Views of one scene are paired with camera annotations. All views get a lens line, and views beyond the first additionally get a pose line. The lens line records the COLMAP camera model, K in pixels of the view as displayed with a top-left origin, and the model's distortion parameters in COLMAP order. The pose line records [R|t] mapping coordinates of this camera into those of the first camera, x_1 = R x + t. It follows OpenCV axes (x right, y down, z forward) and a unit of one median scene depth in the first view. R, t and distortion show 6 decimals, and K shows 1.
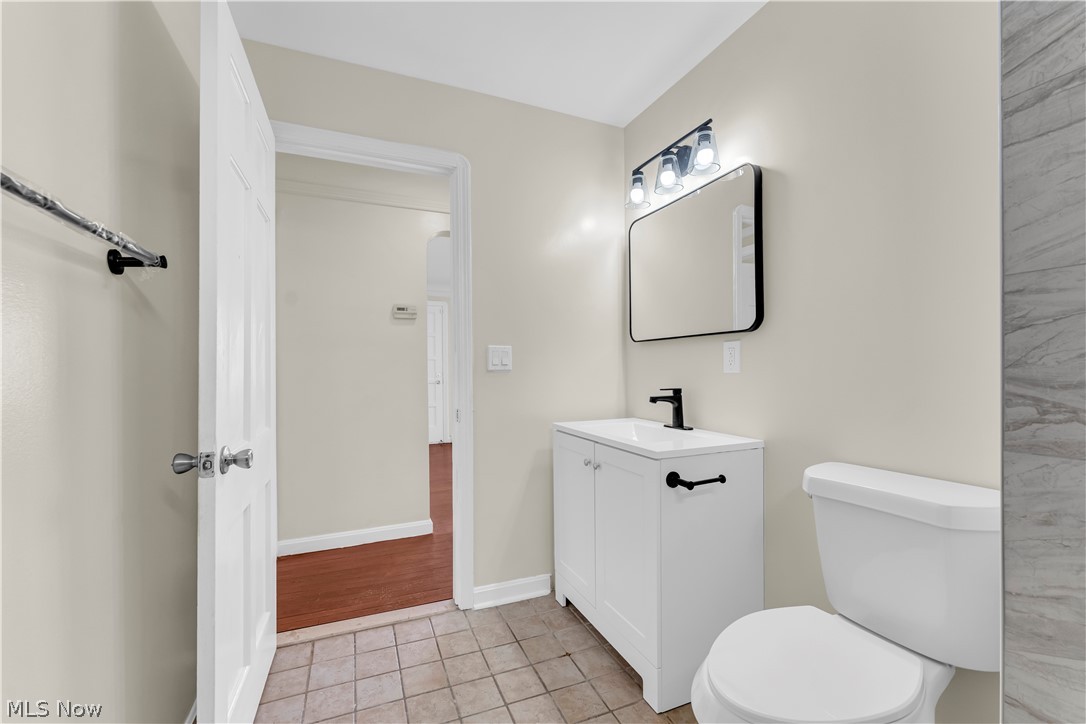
lens RADIAL K [[441.9, 0, 541.3], [0, 441.9, 367.1], [0, 0, 1]] dist [0.001565, 0.000166]
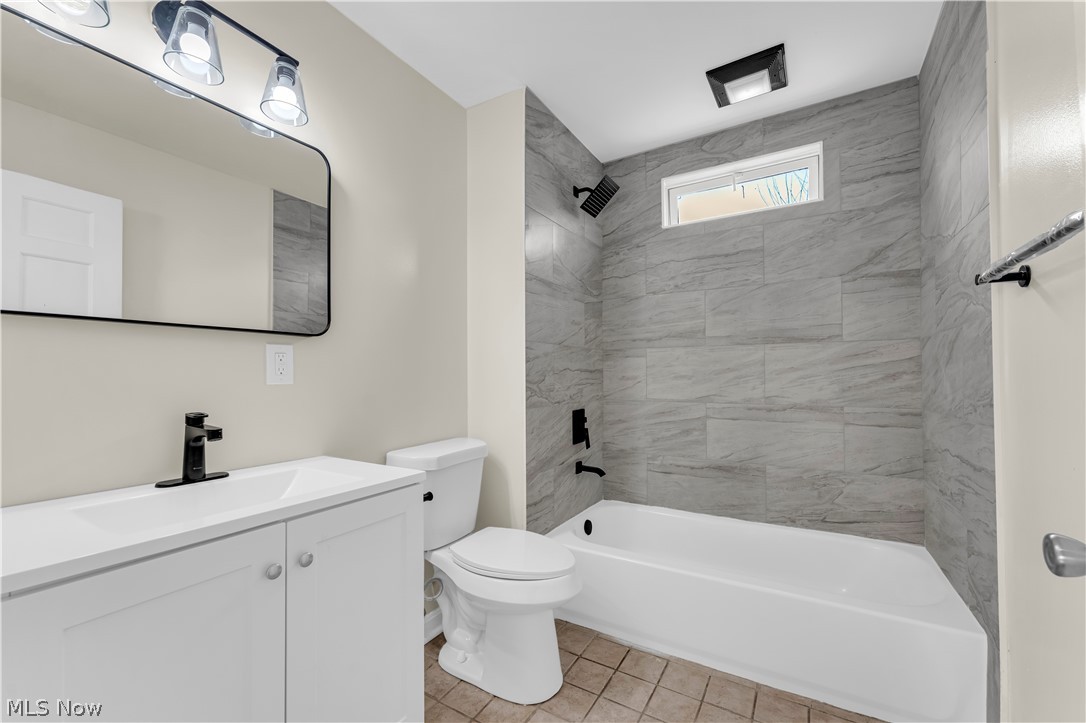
lens RADIAL K [[441.9, 0, 542.9], [0, 441.9, 365.0], [0, 0, 1]] dist [0.001565, 0.000166]
pose [[-0.583312, 0.028014, 0.811765, -1.087655], [0.006474, 0.999534, -0.029842, 0.010524], [-0.812222, -0.012152, -0.583222, 2.416920]]
